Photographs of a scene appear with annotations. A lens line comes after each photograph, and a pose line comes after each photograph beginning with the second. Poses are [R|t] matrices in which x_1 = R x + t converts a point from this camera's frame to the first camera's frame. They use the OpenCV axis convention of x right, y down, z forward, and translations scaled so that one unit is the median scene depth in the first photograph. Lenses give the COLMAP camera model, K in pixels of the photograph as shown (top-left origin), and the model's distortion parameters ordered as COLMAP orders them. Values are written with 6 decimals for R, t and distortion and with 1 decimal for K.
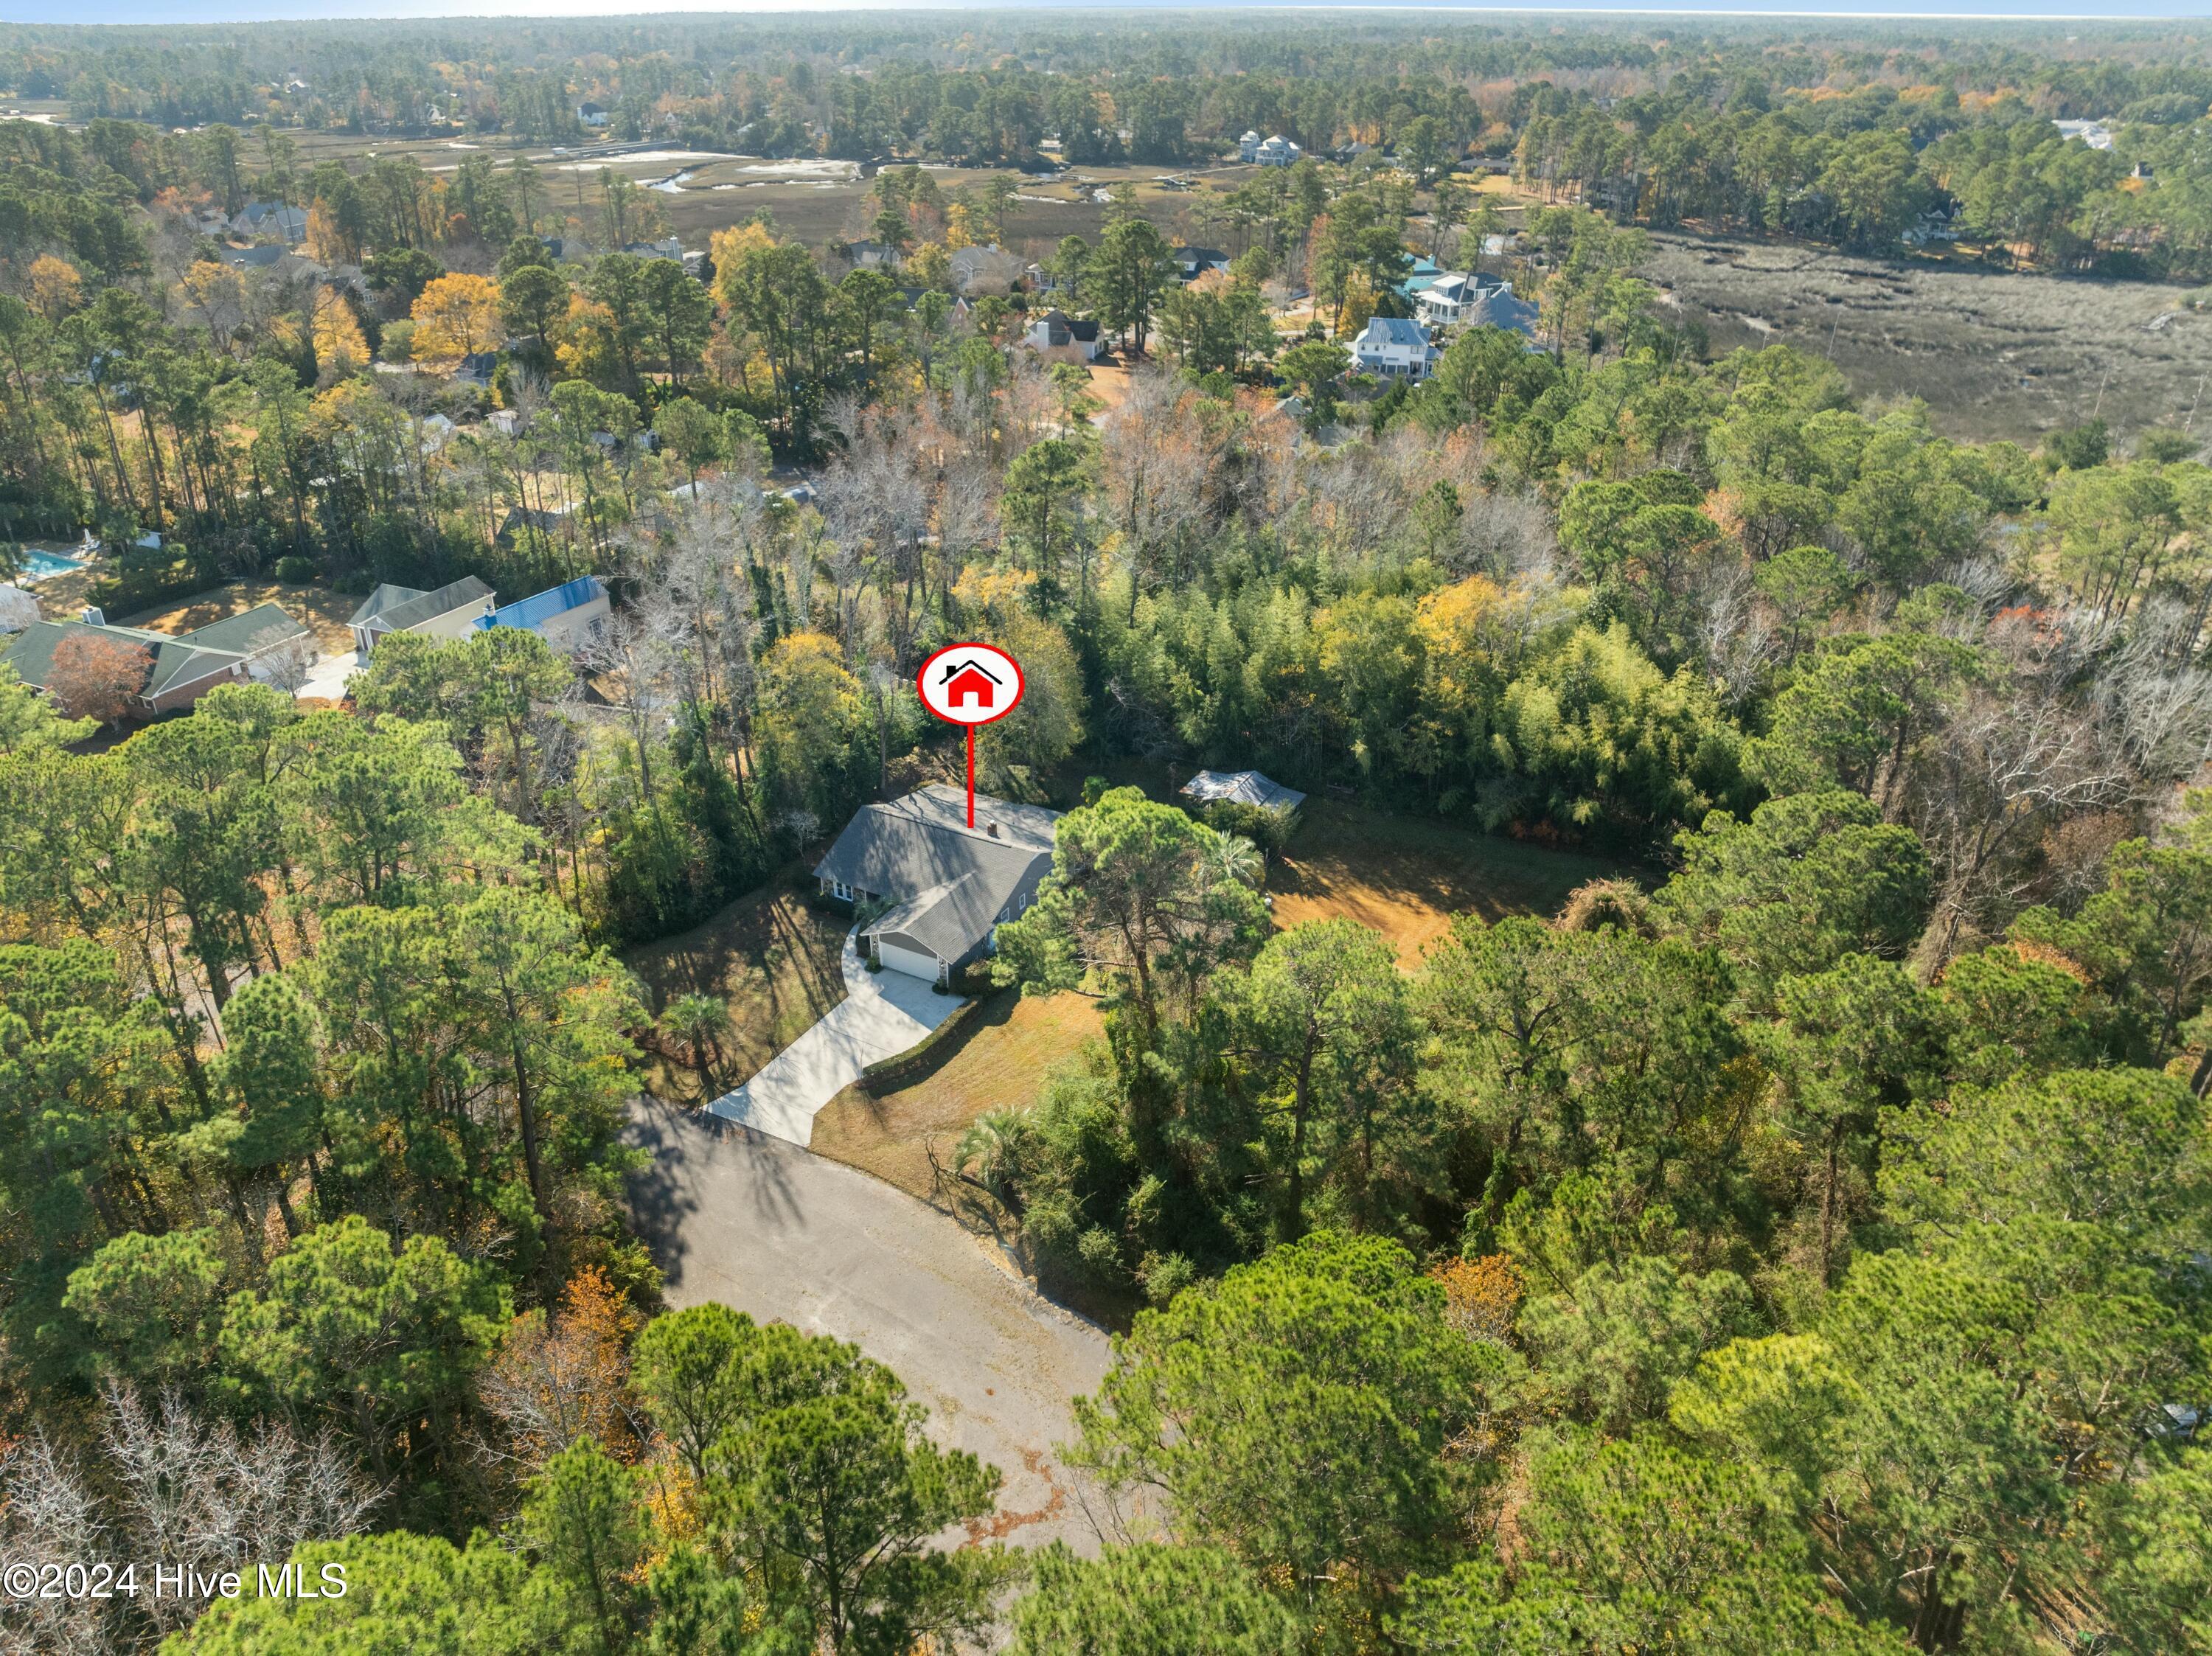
lens RADIAL K [[1554.7, 0, 1106.0], [0, 1554.7, 828.0], [0, 0, 1]] dist [-0.048163, 0.023013]
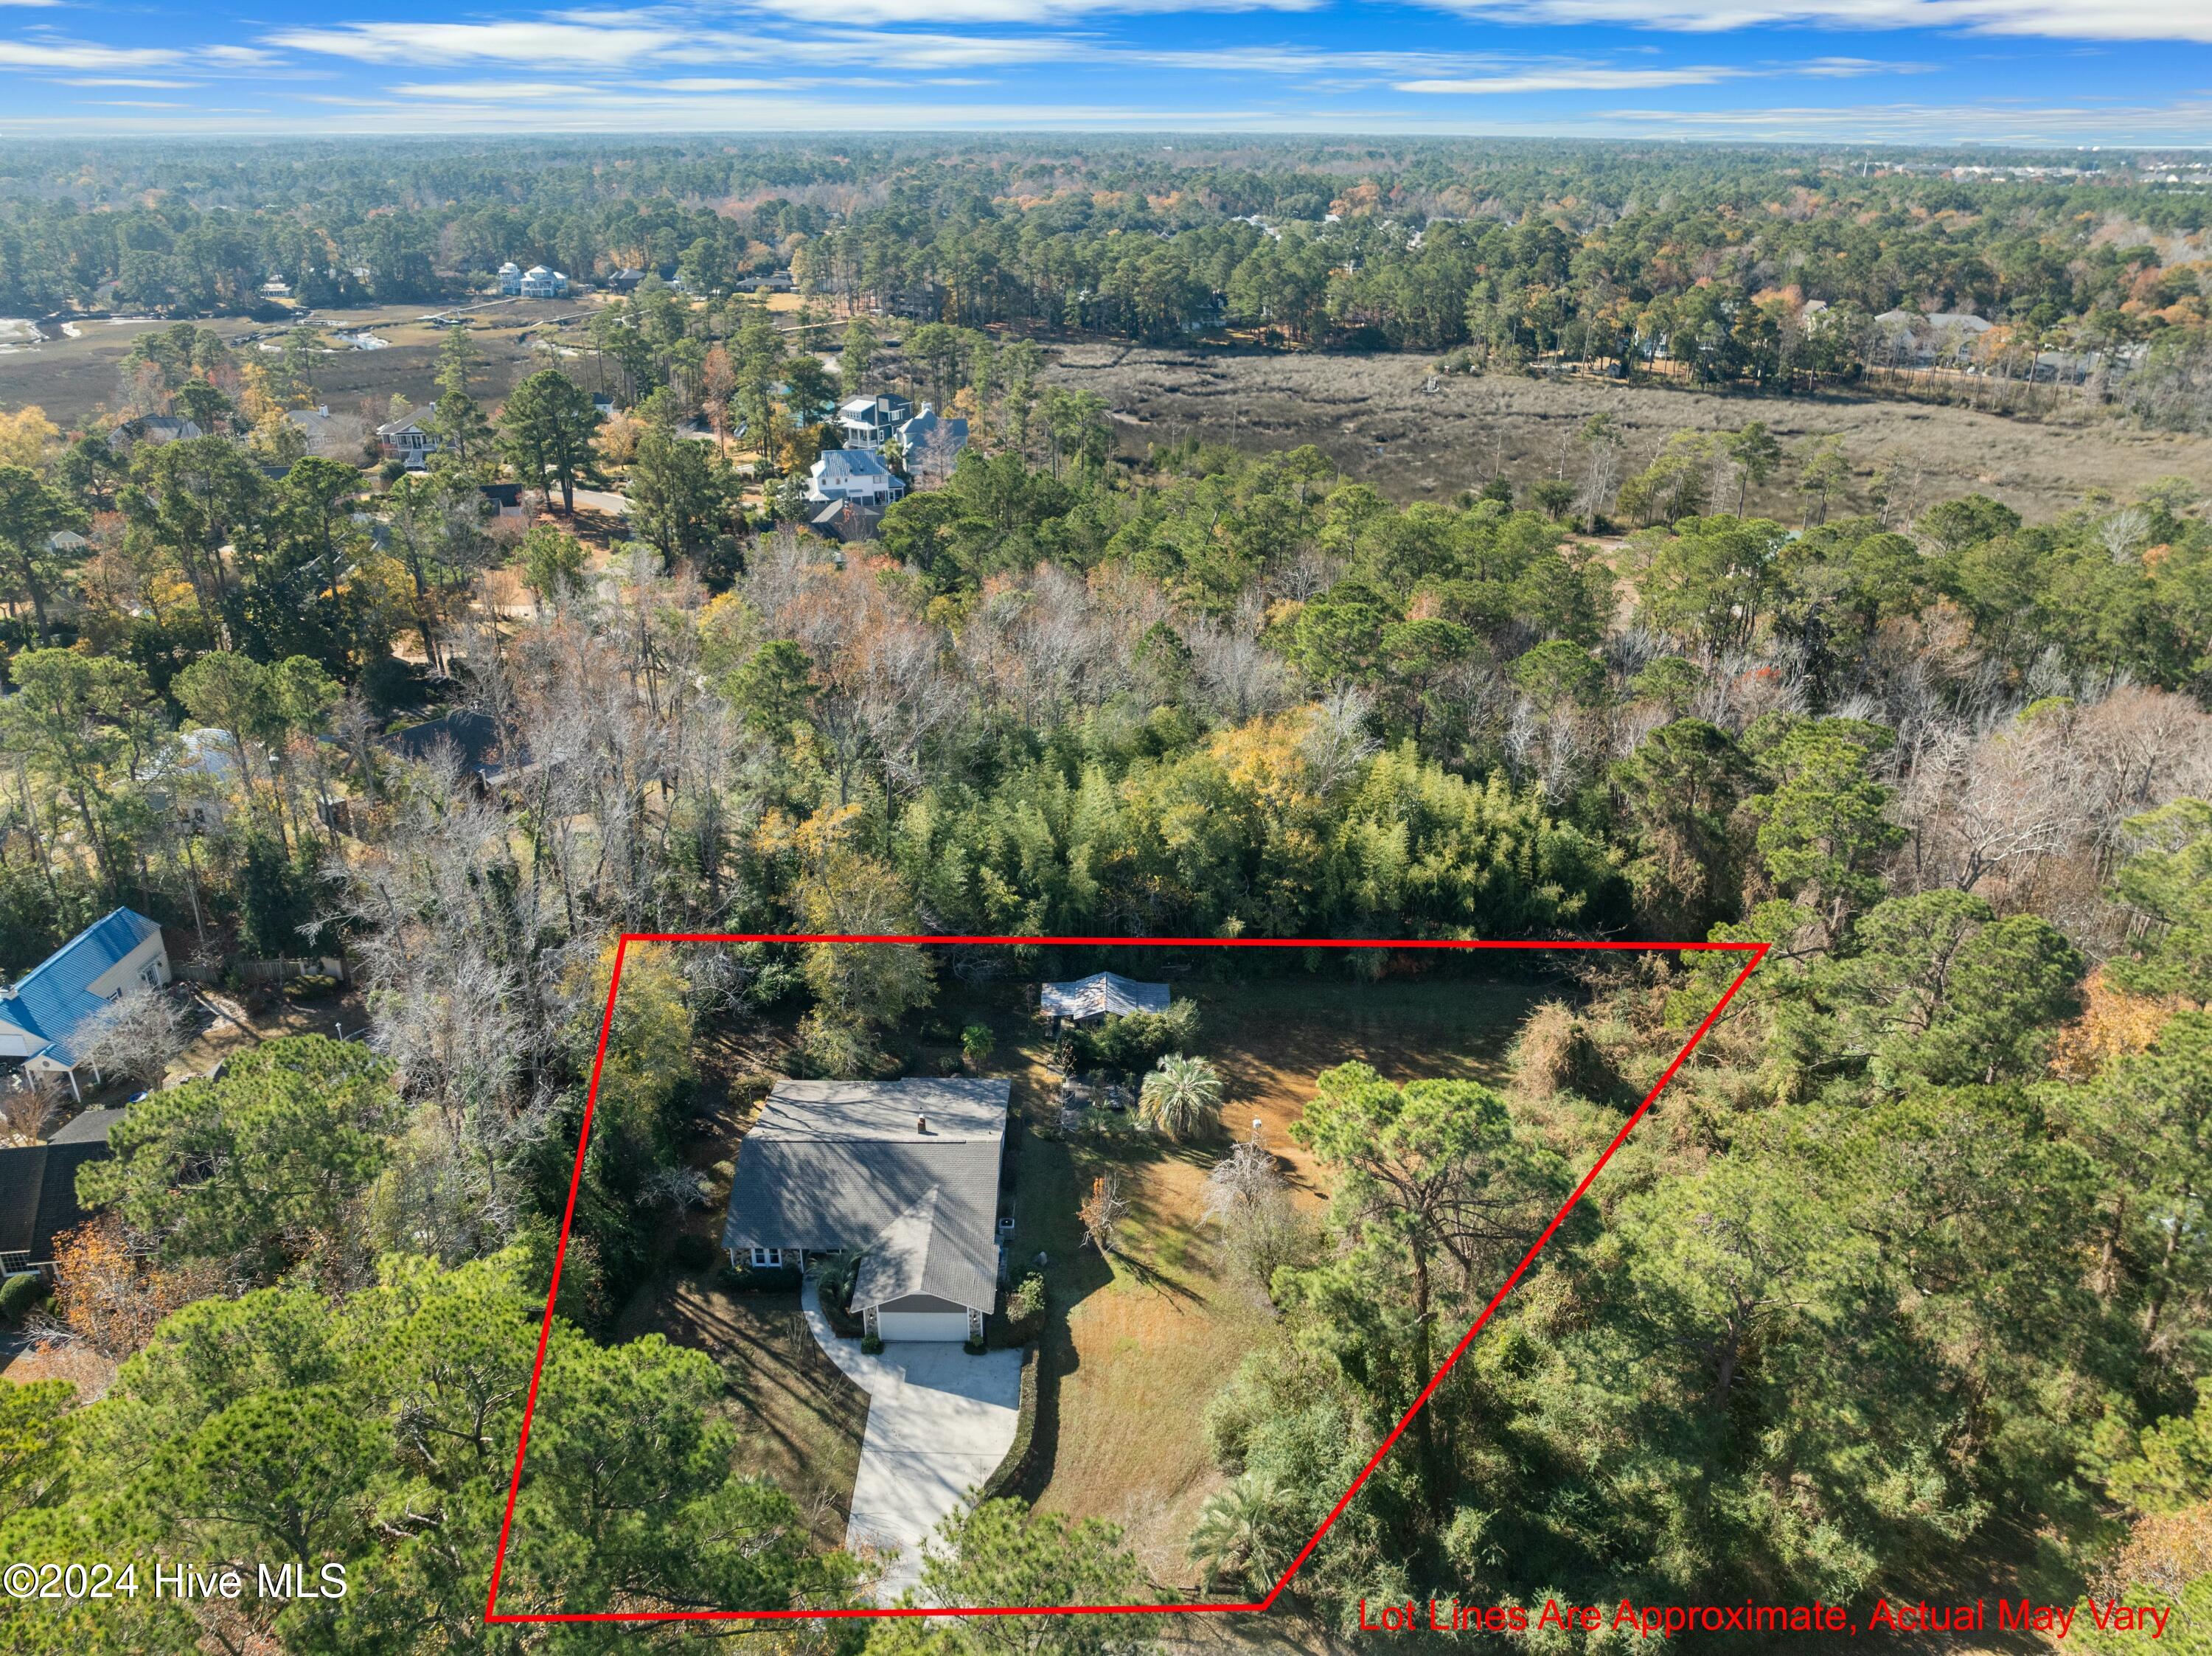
lens RADIAL K [[1554.7, 0, 1106.0], [0, 1554.7, 828.0], [0, 0, 1]] dist [-0.048163, 0.023013]
pose [[0.882307, -0.193430, 0.429092, -0.270416], [0.220850, 0.975200, -0.014505, -0.104445], [-0.415645, 0.107563, 0.903144, 0.183833]]
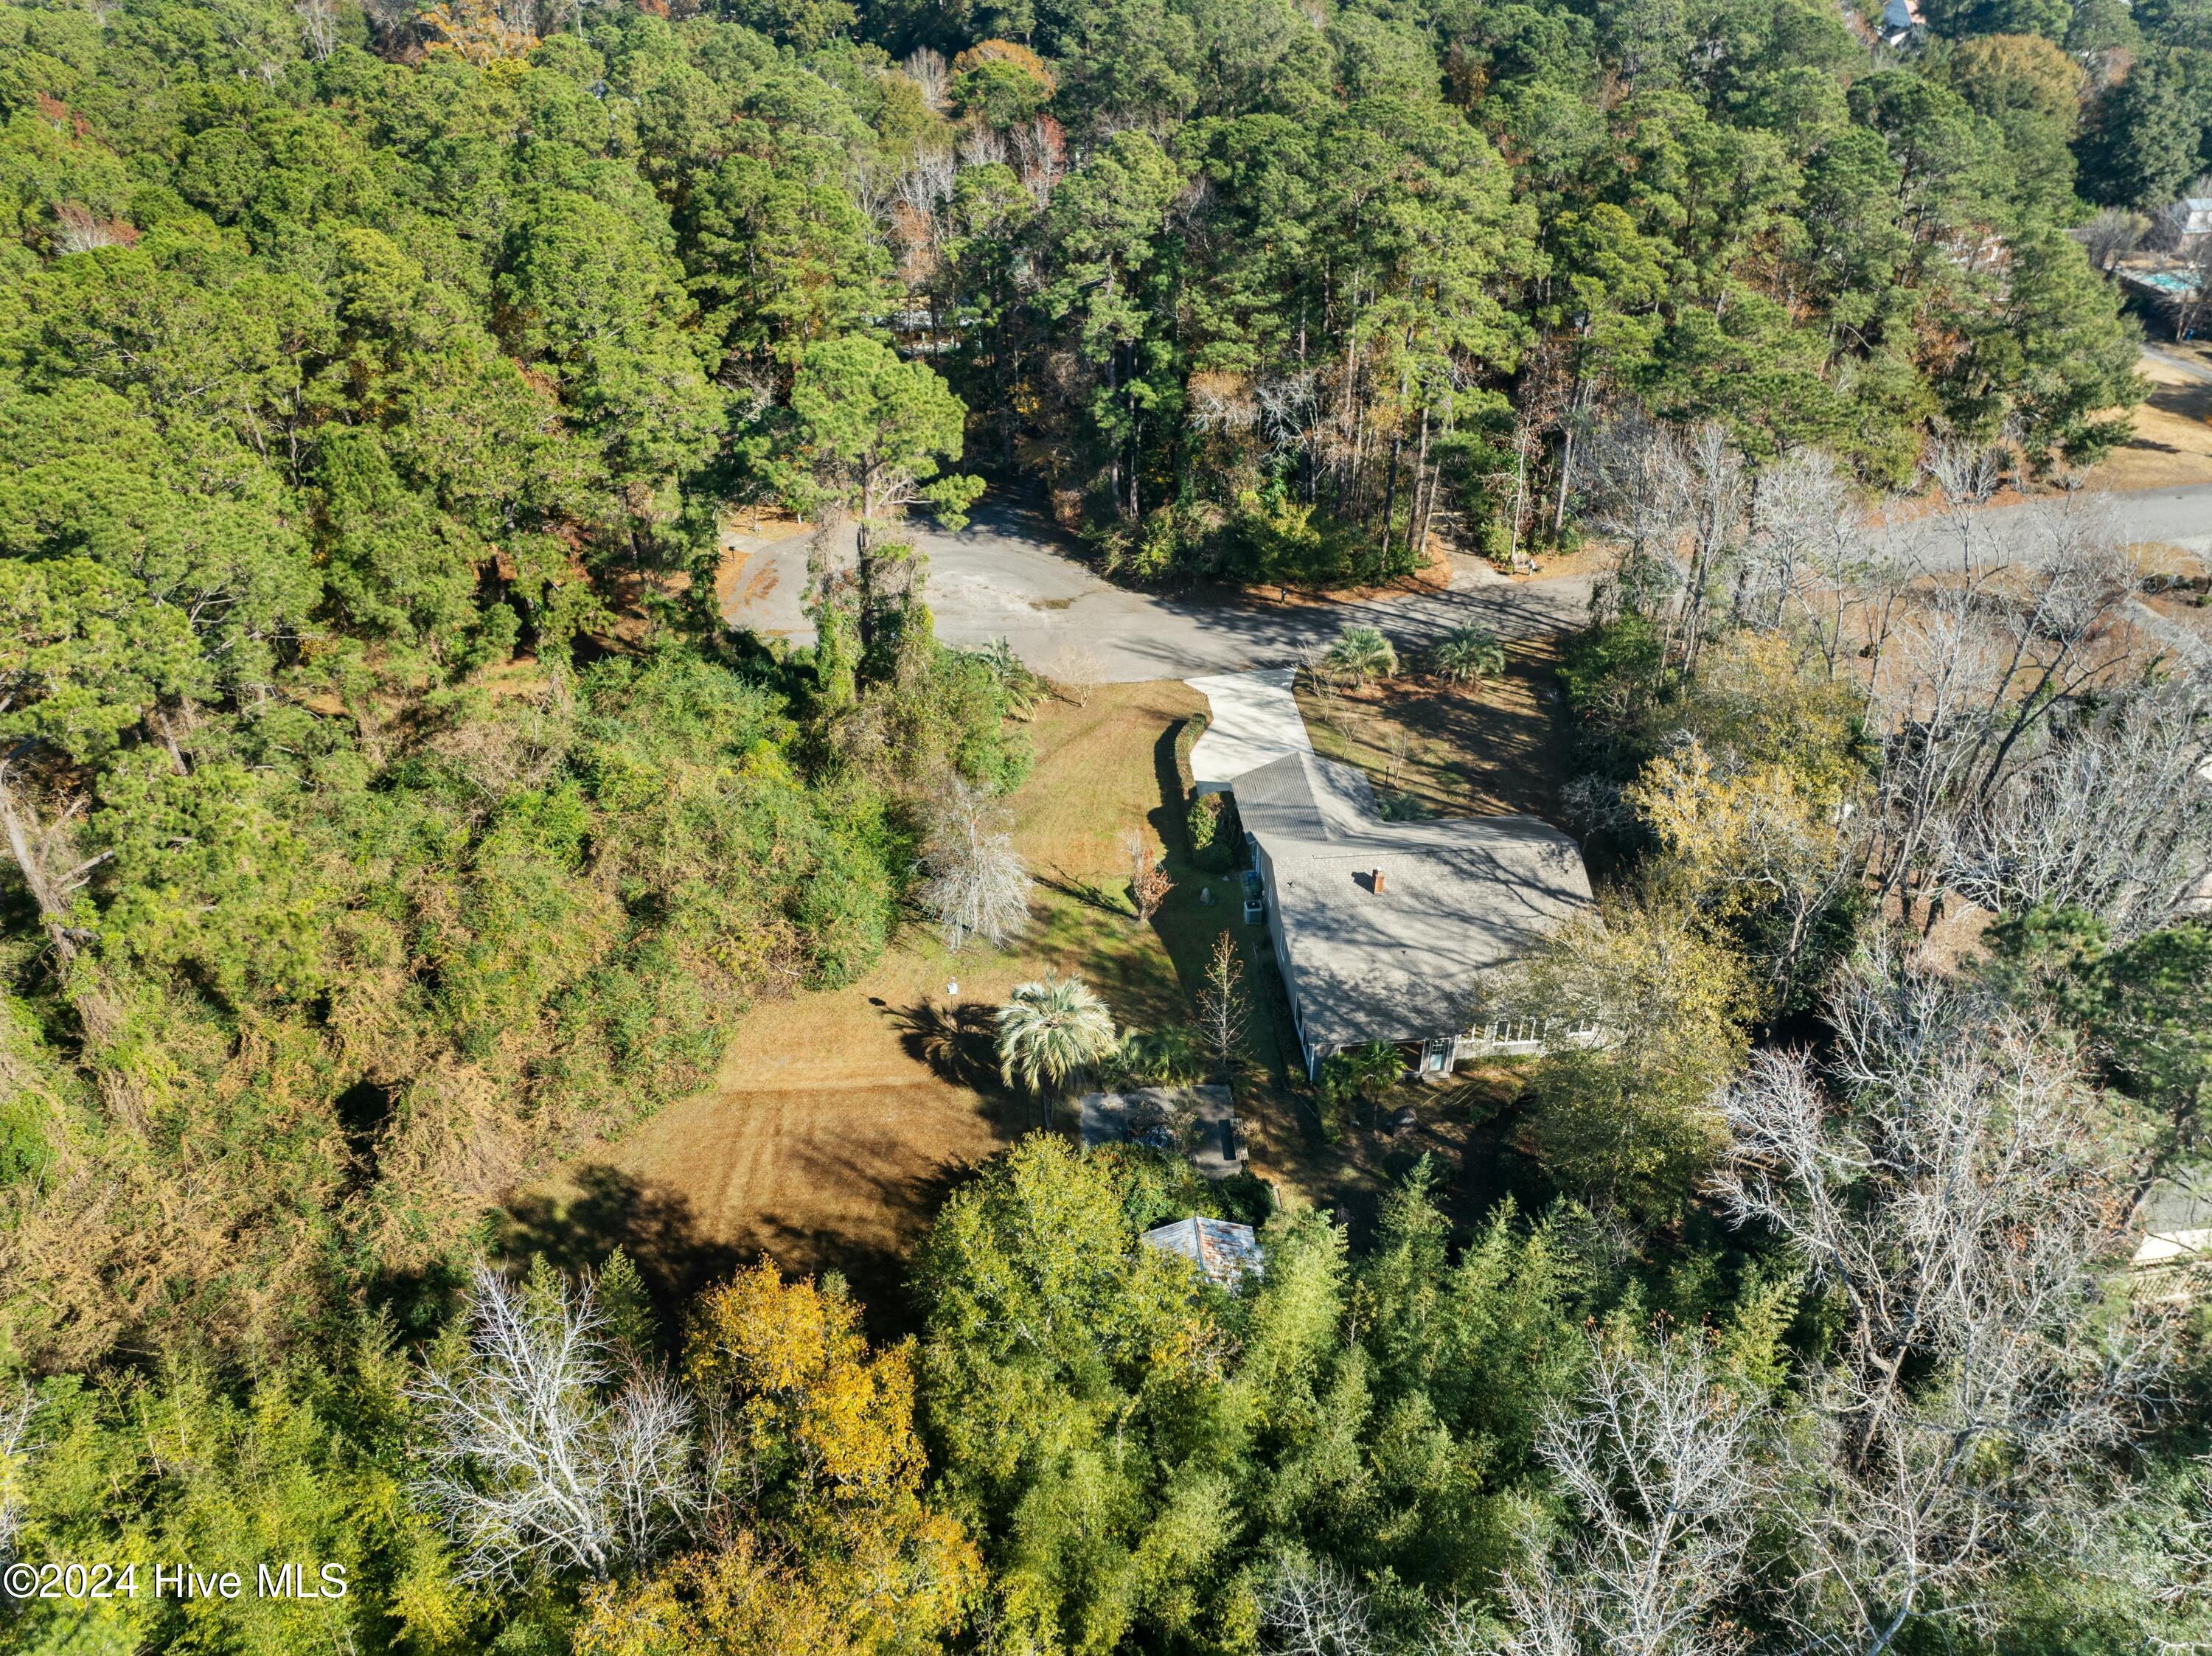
lens RADIAL K [[1554.7, 0, 1106.0], [0, 1554.7, 828.0], [0, 0, 1]] dist [-0.048163, 0.023013]
pose [[-0.841862, 0.306345, -0.444320, 0.271513], [-0.251859, 0.505132, 0.825475, -0.460591], [0.477320, 0.806842, -0.348096, 1.020611]]
